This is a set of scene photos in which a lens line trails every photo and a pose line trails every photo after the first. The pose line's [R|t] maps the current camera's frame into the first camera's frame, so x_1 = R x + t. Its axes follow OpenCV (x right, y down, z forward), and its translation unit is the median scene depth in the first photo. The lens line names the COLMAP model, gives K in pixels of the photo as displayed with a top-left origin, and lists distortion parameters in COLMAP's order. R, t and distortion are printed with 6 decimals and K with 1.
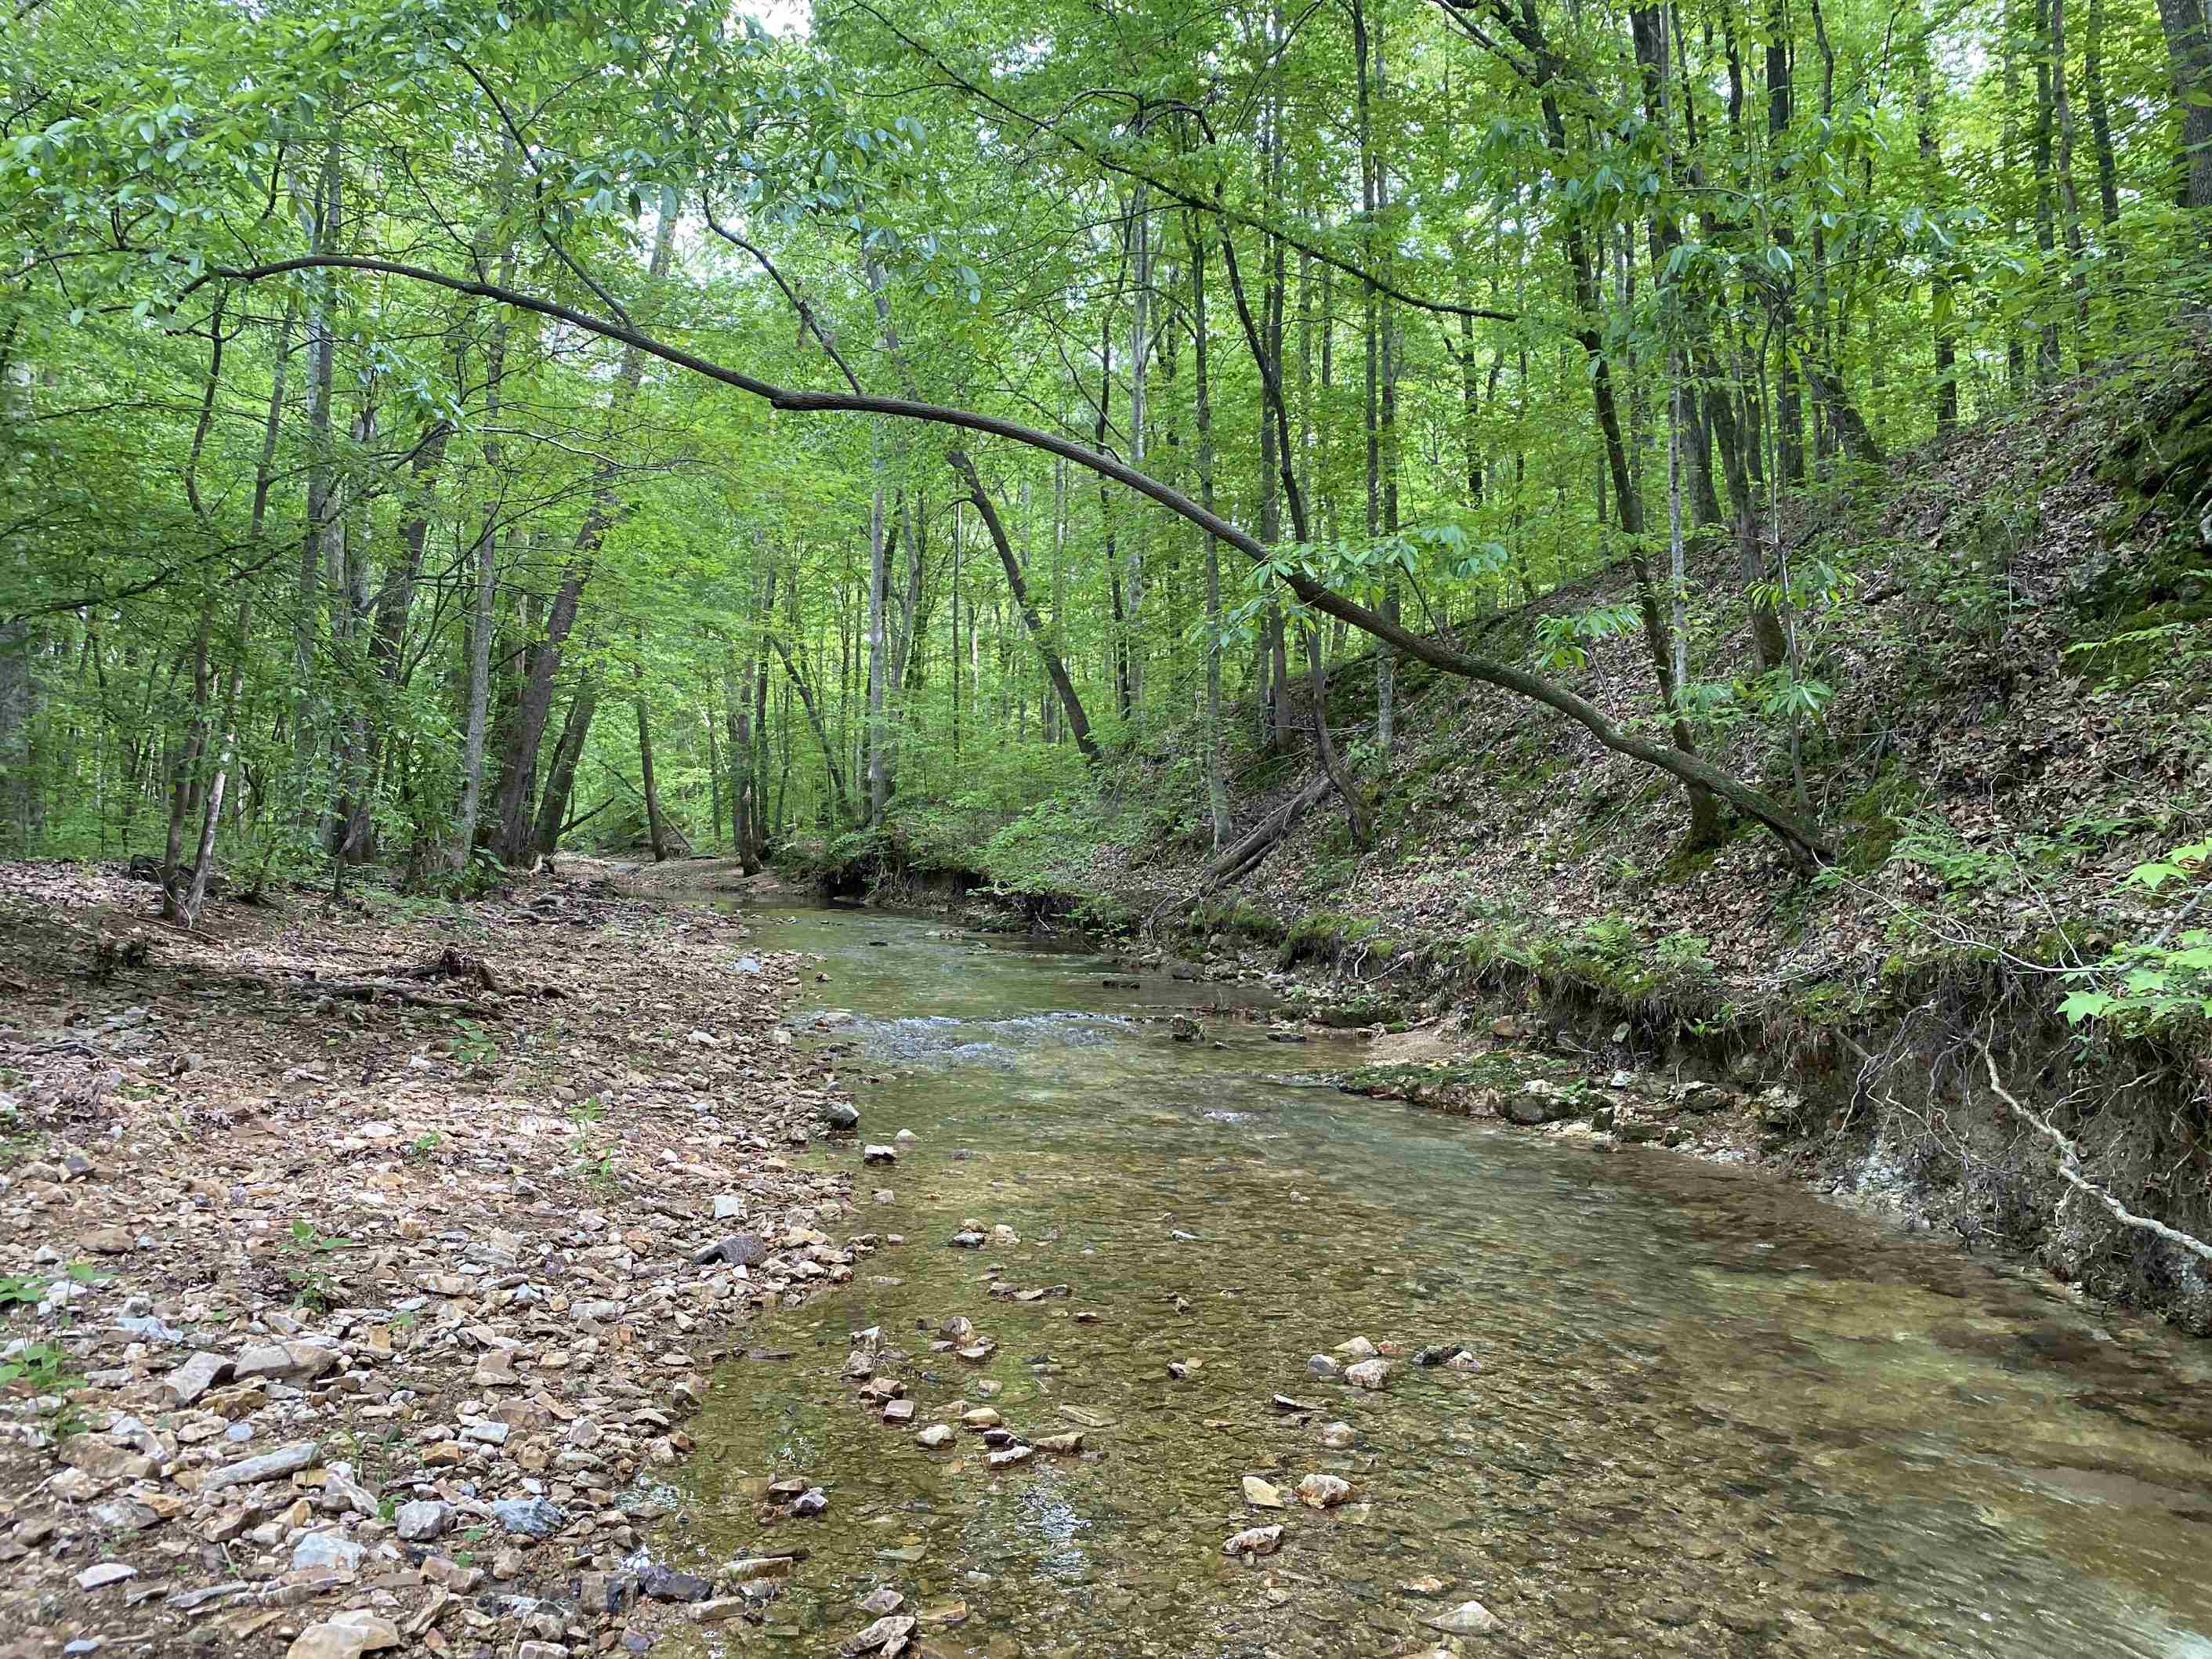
lens RADIAL K [[1670.3, 0, 1110.3], [0, 1670.3, 828.7], [0, 0, 1]] dist [0.049048, -0.070644]
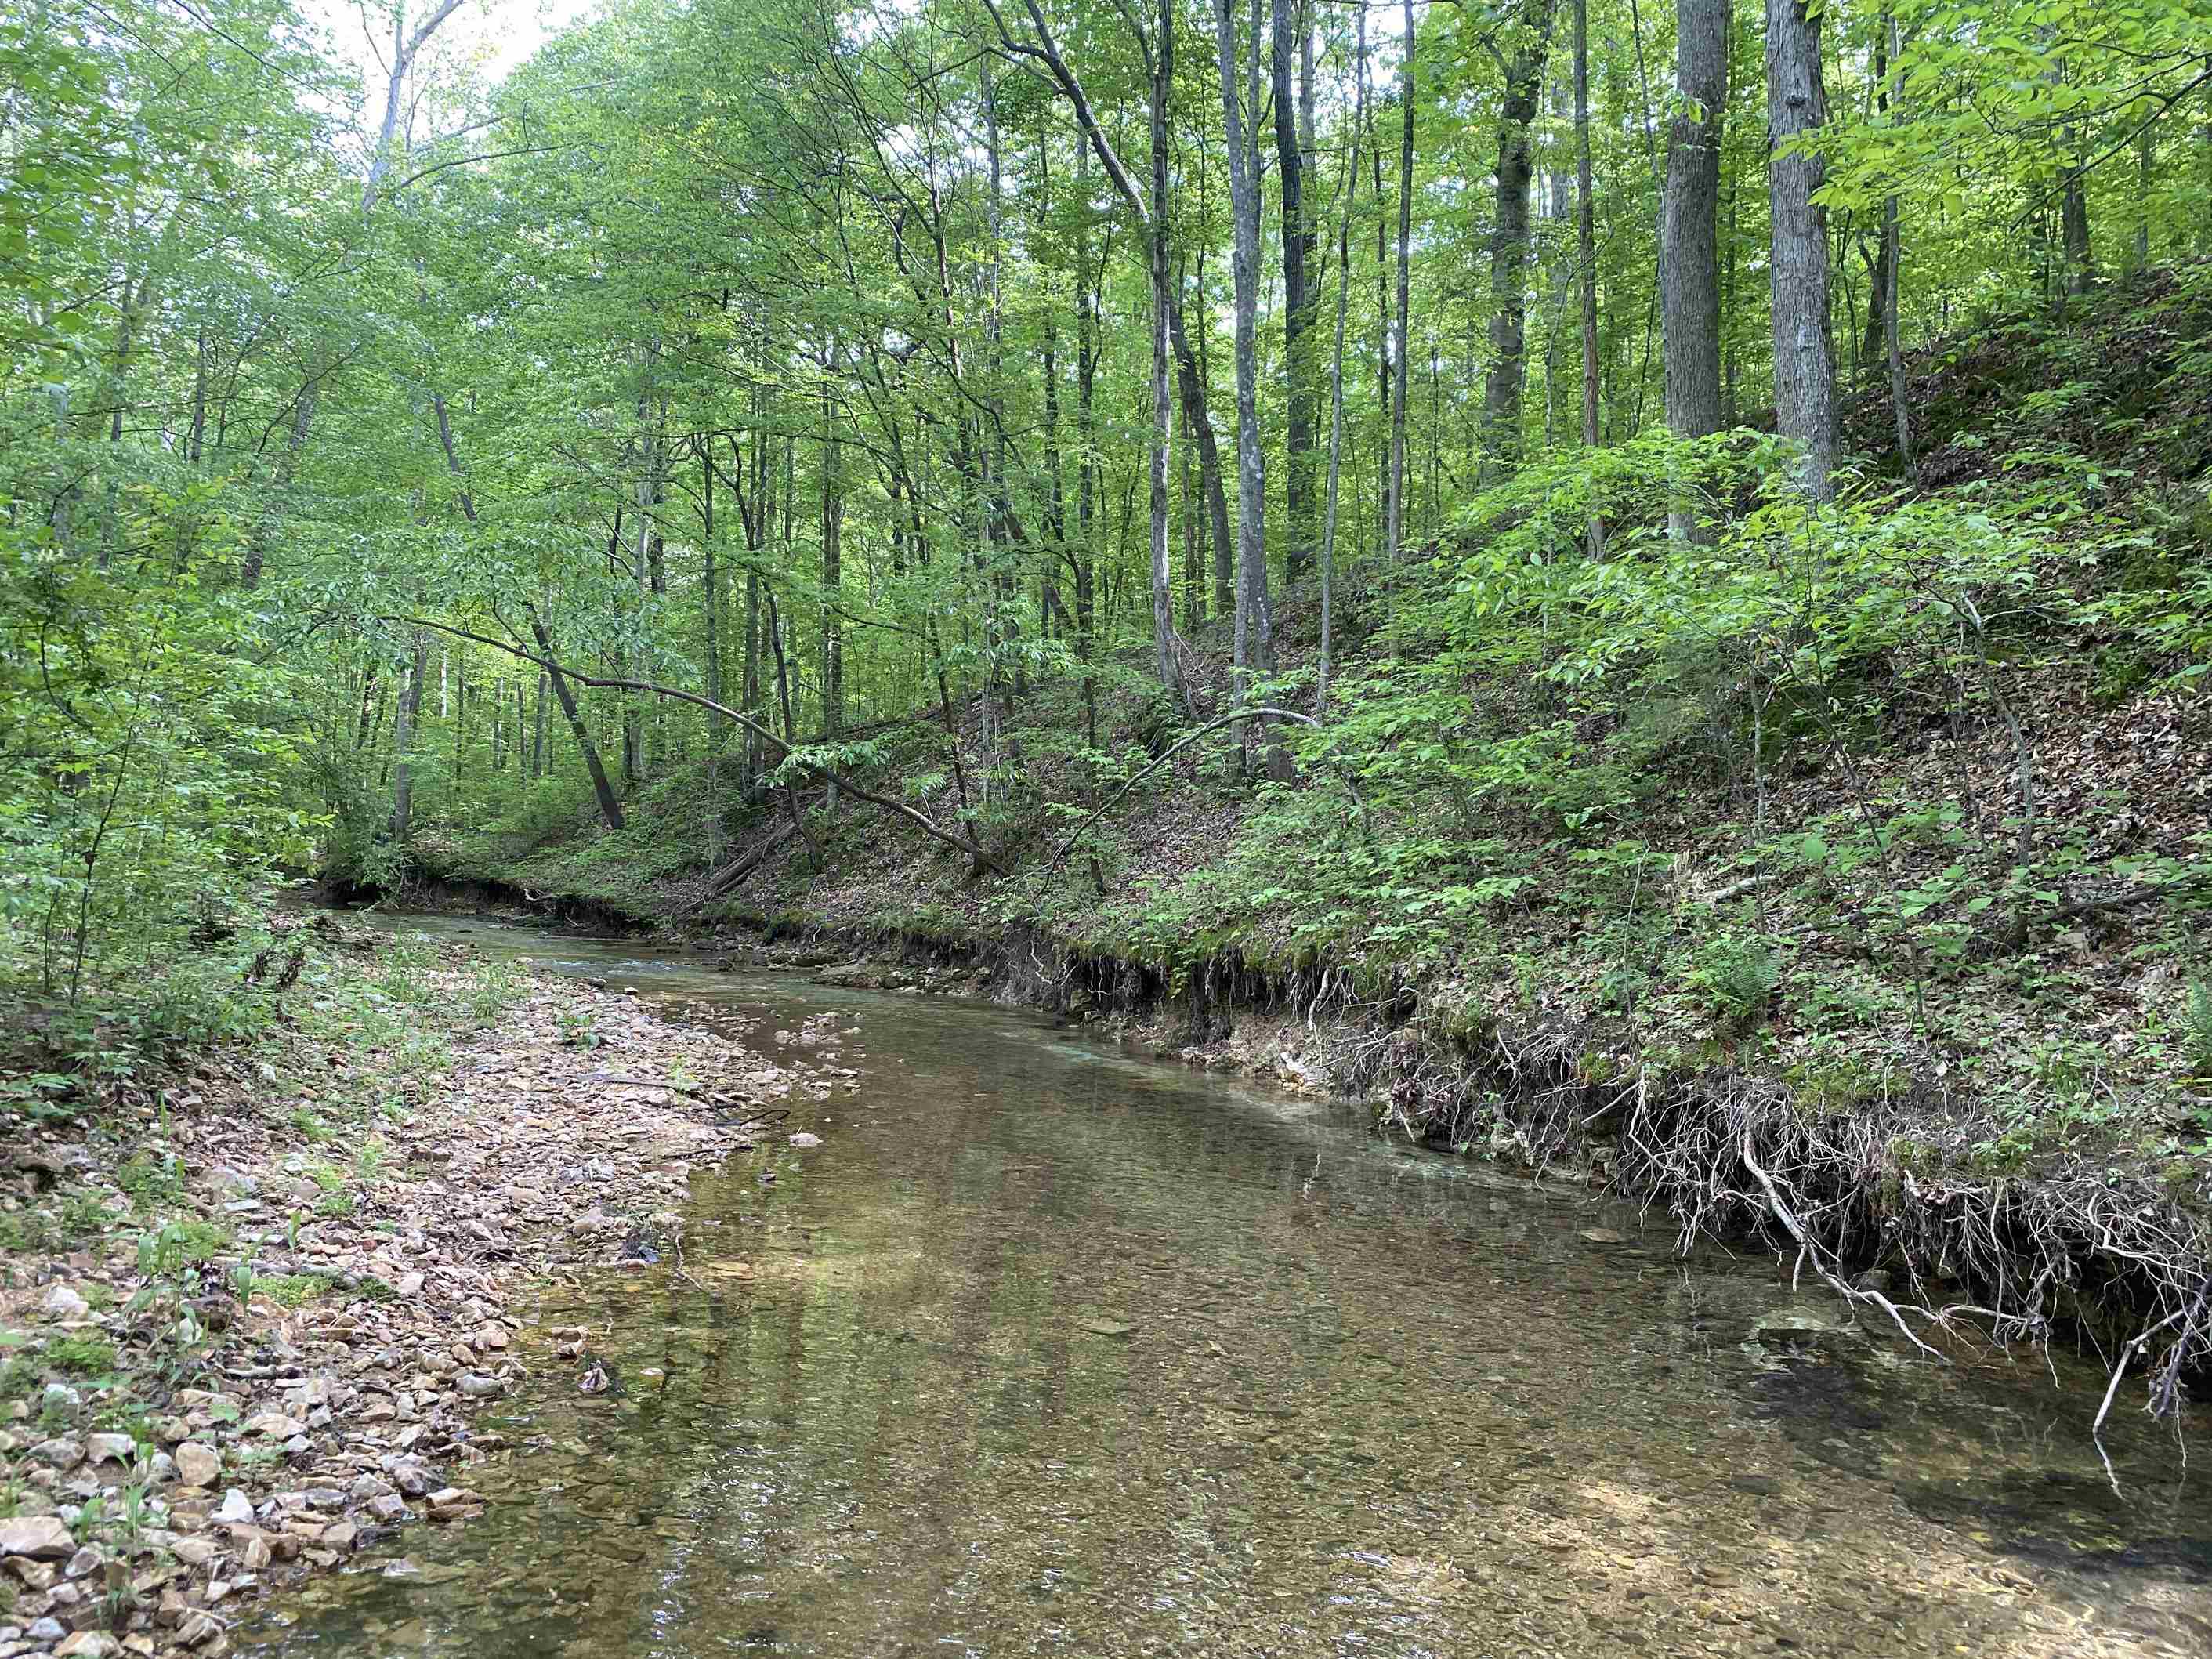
lens RADIAL K [[1670.3, 0, 1109.9], [0, 1670.3, 833.3], [0, 0, 1]] dist [0.049048, -0.070644]
pose [[0.944049, 0.027737, 0.328636, -0.139167], [-0.024468, 0.999601, -0.014080, -0.011424], [-0.328895, 0.005251, 0.944352, -0.764040]]
